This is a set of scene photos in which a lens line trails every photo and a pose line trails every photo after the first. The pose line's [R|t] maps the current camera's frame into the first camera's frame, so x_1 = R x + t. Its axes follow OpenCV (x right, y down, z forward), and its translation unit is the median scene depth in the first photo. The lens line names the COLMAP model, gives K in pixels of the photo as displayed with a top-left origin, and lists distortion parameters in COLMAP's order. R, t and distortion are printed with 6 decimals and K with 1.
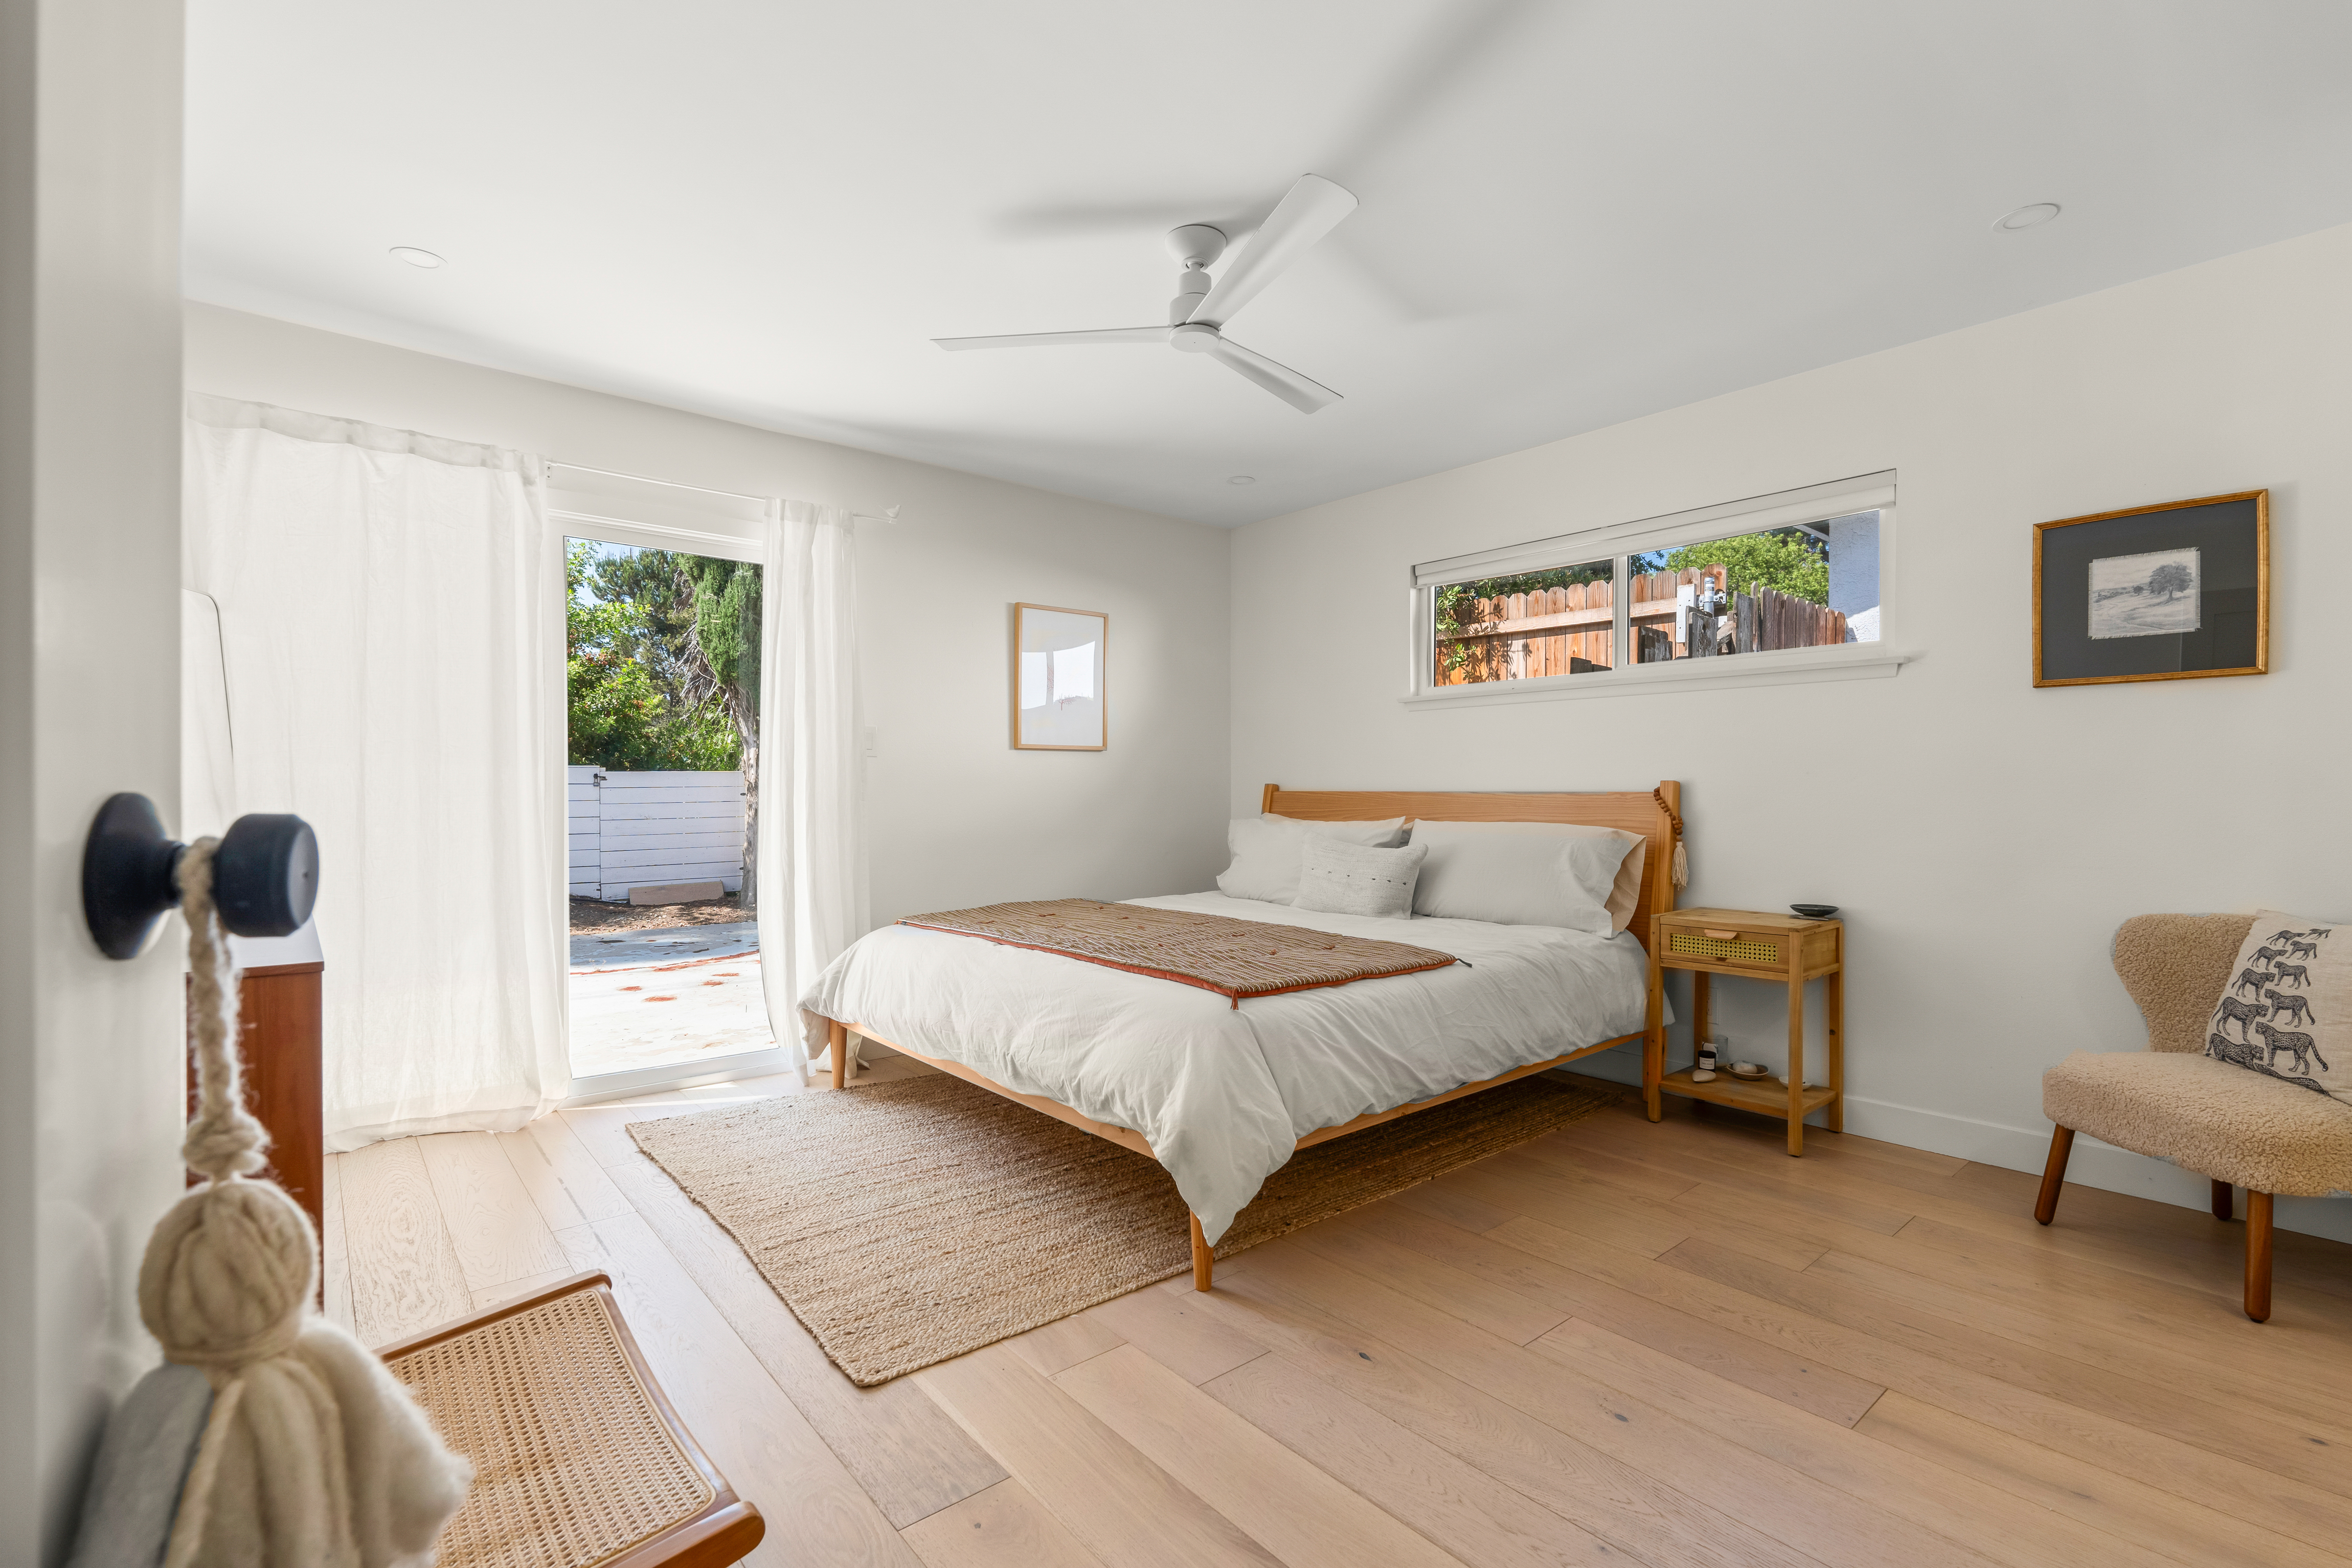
lens RADIAL K [[1050.7, 0, 1176.0], [0, 1050.7, 784.0], [0, 0, 1]] dist [-0.001048, -0.000115]
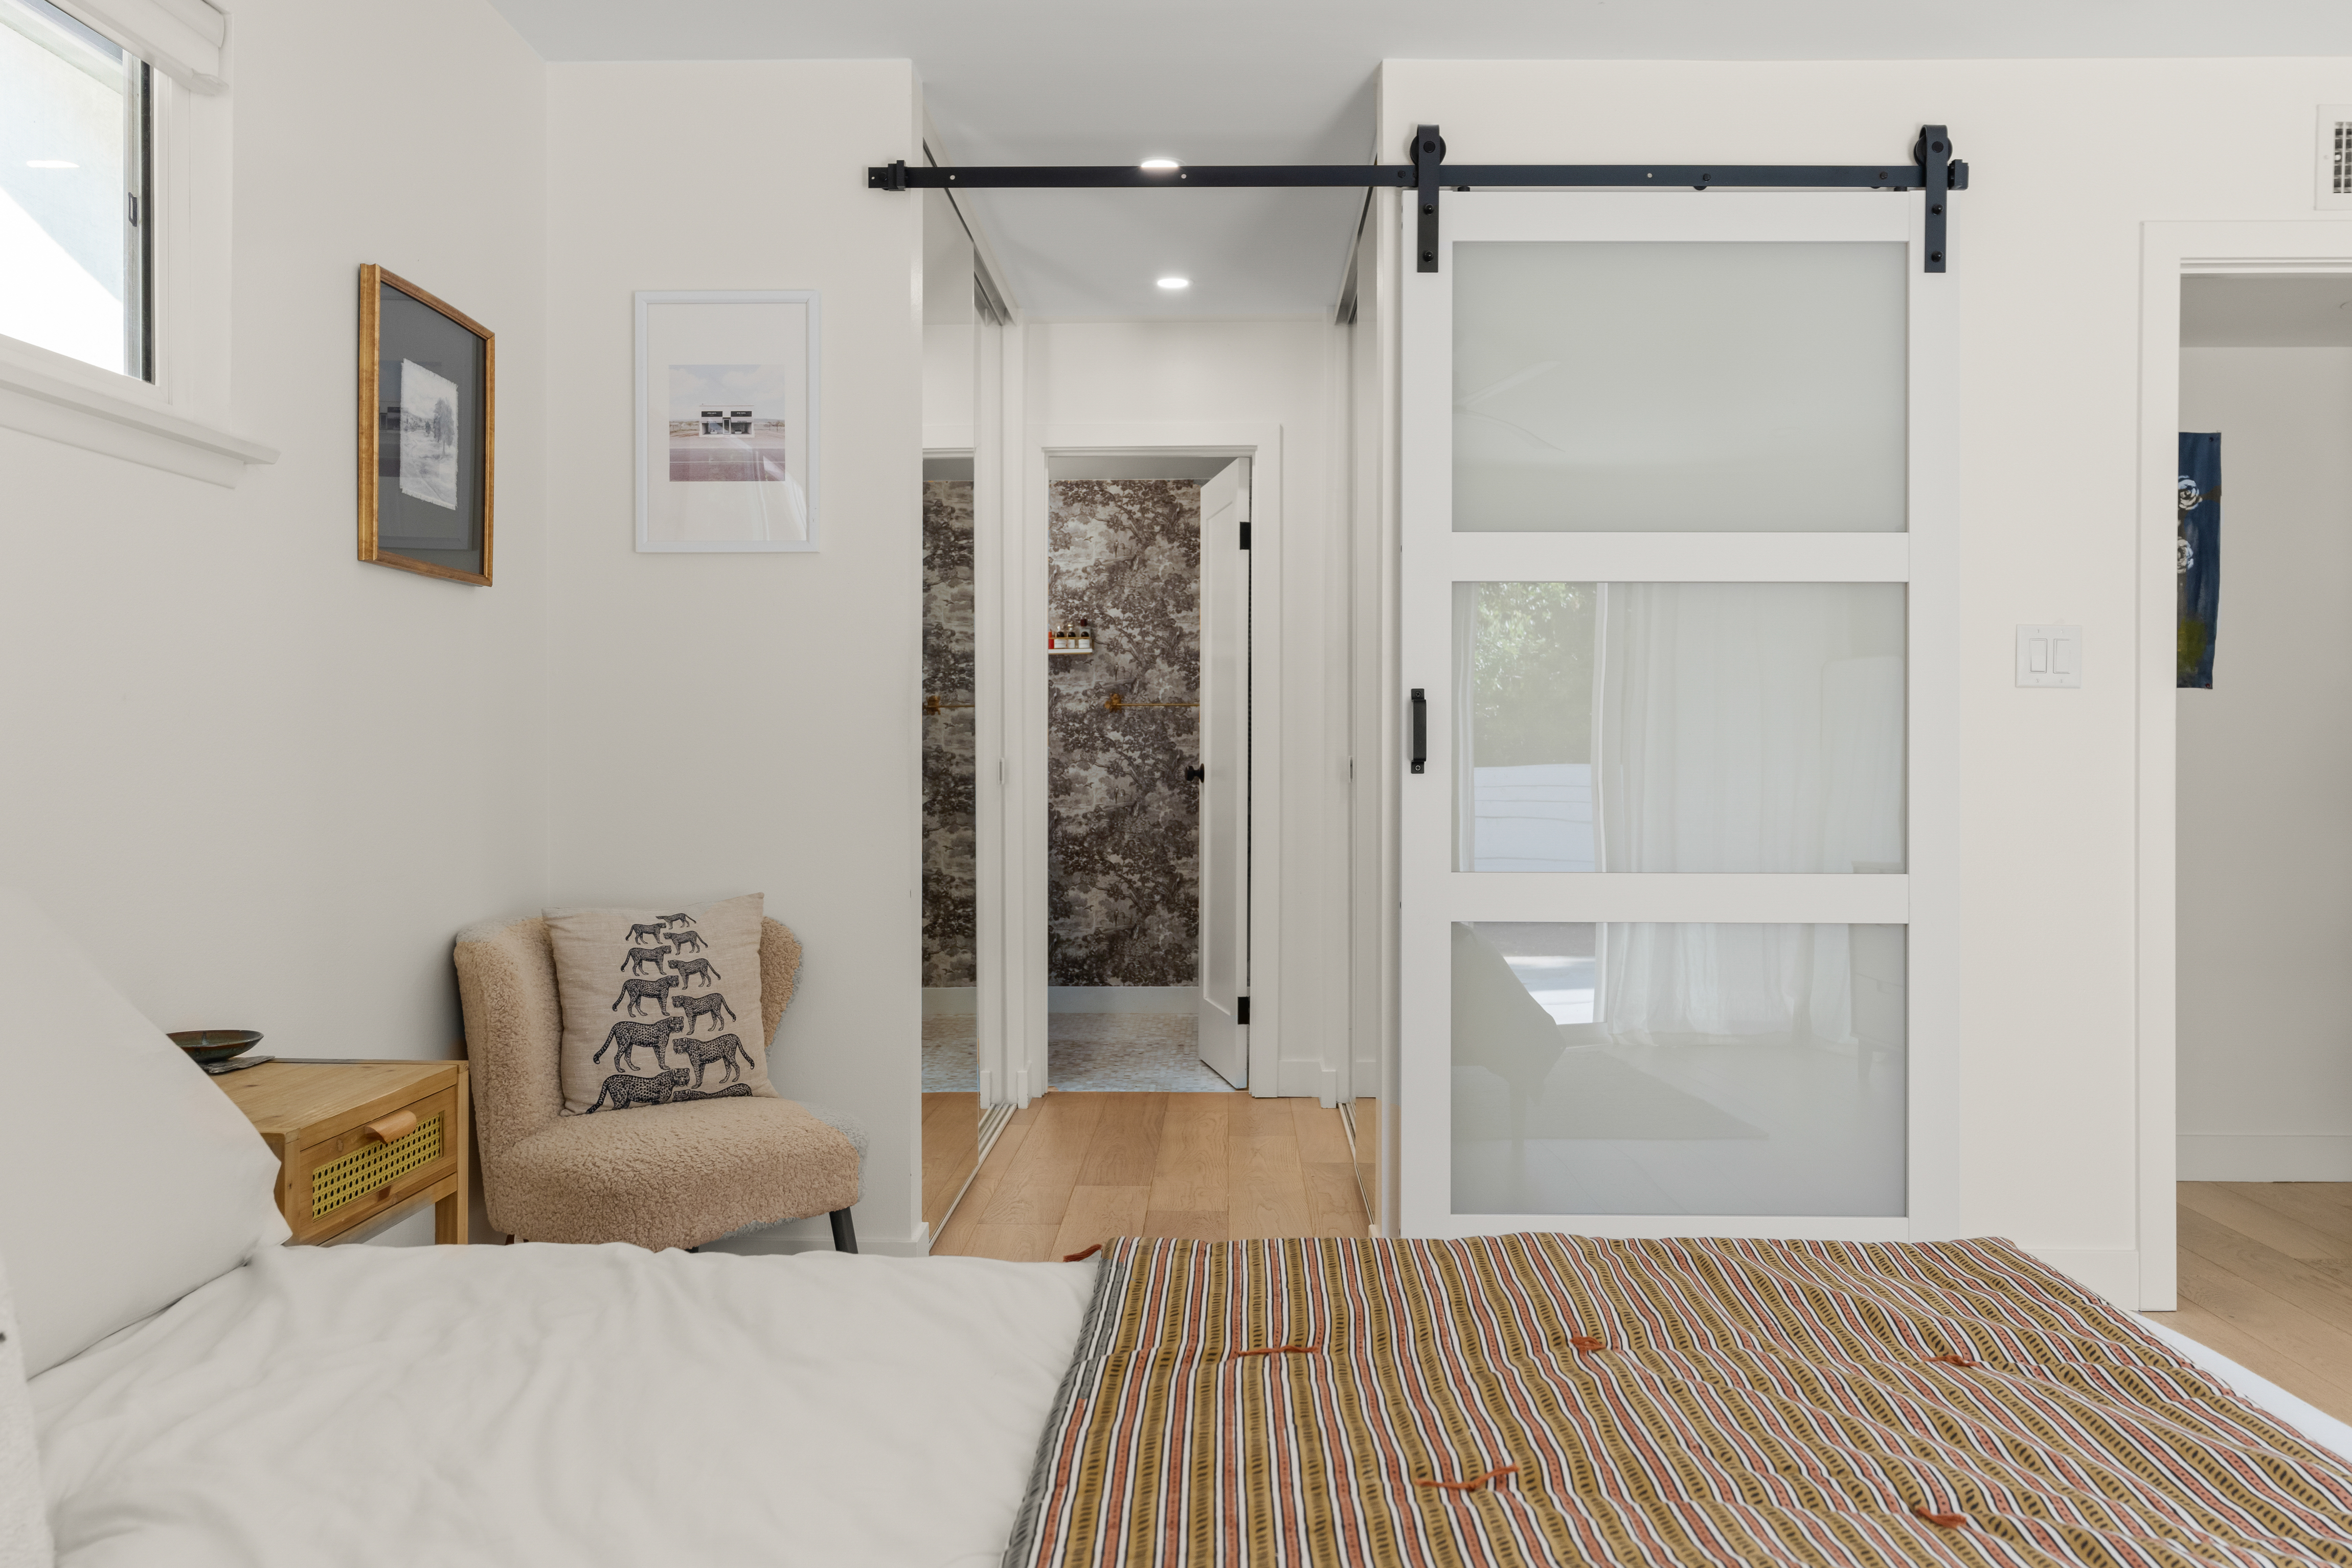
lens RADIAL K [[1814.9, 0, 1176.0], [0, 1814.9, 784.0], [0, 0, 1]] dist [0.004540, -0.004872]
pose [[-0.745641, -0.016511, 0.666143, -0.166266], [-0.011234, 0.999862, 0.012208, 0.011331], [-0.666253, 0.001620, -0.745724, 1.752815]]
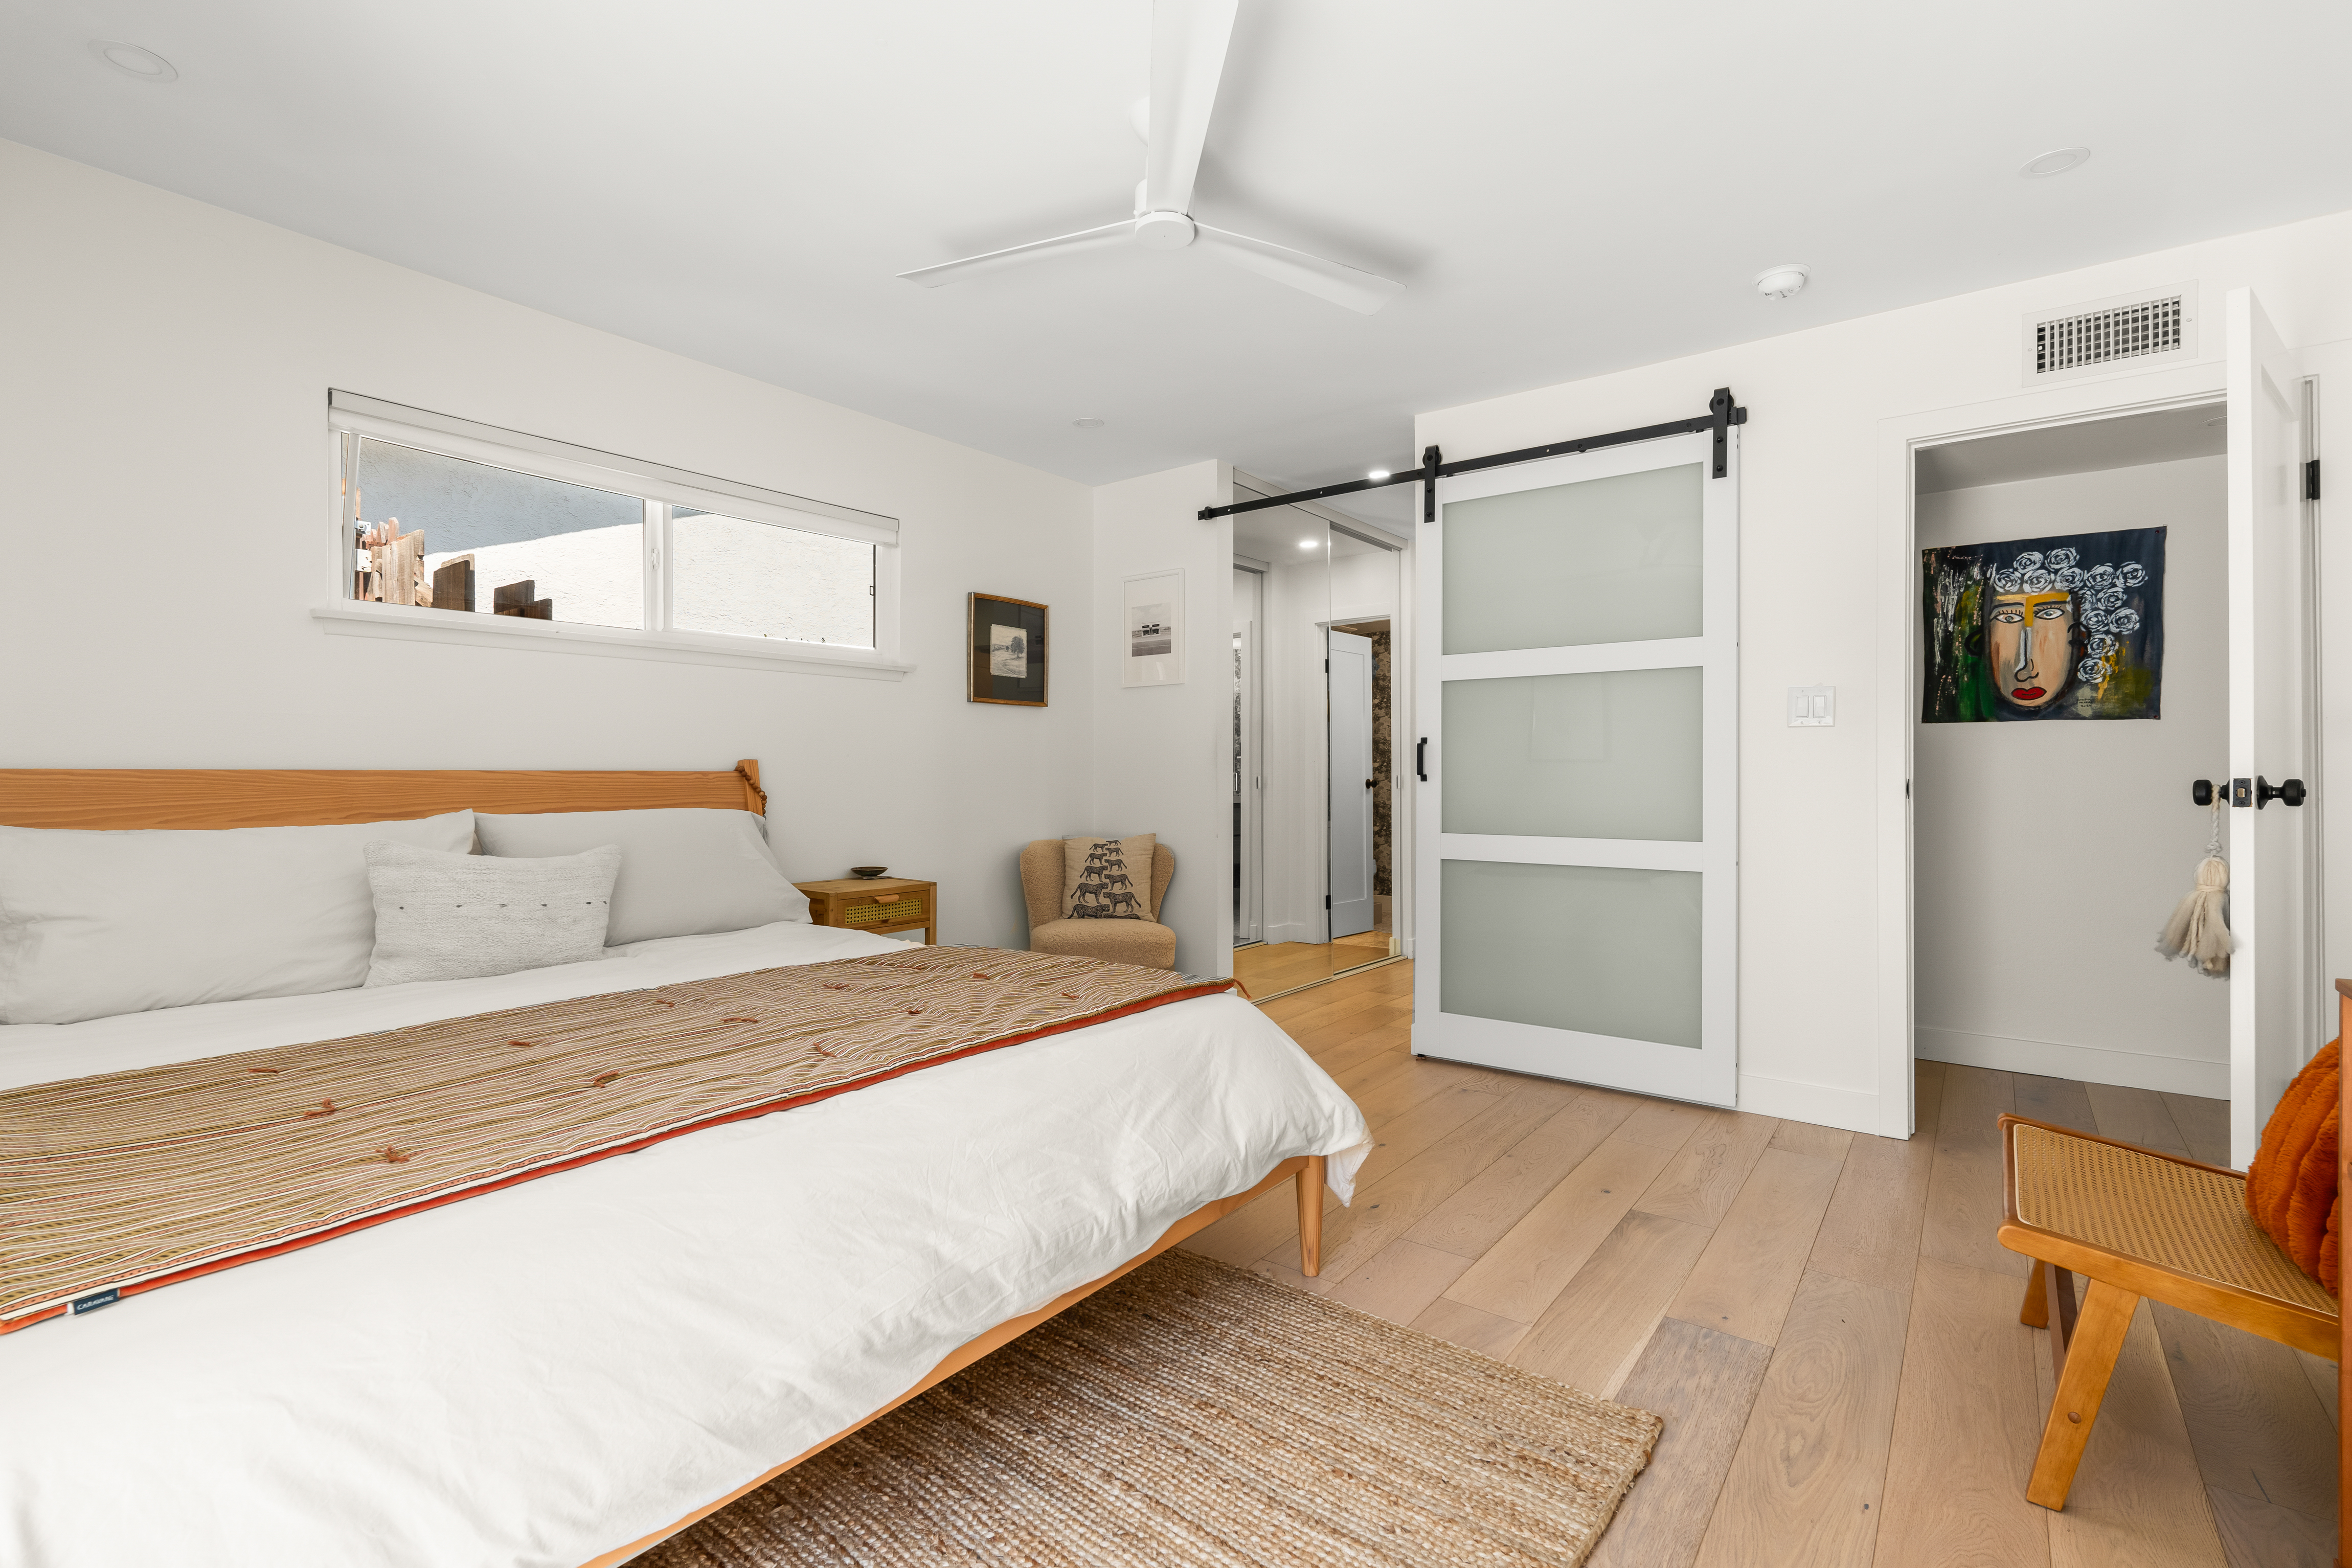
lens RADIAL K [[1050.7, 0, 1176.0], [0, 1050.7, 784.0], [0, 0, 1]] dist [-0.001048, -0.000115]
pose [[-0.204211, -0.011796, 0.978856, -0.857869], [-0.008172, 0.999913, 0.010345, 0.008898], [-0.978893, -0.005886, -0.204289, 1.248553]]
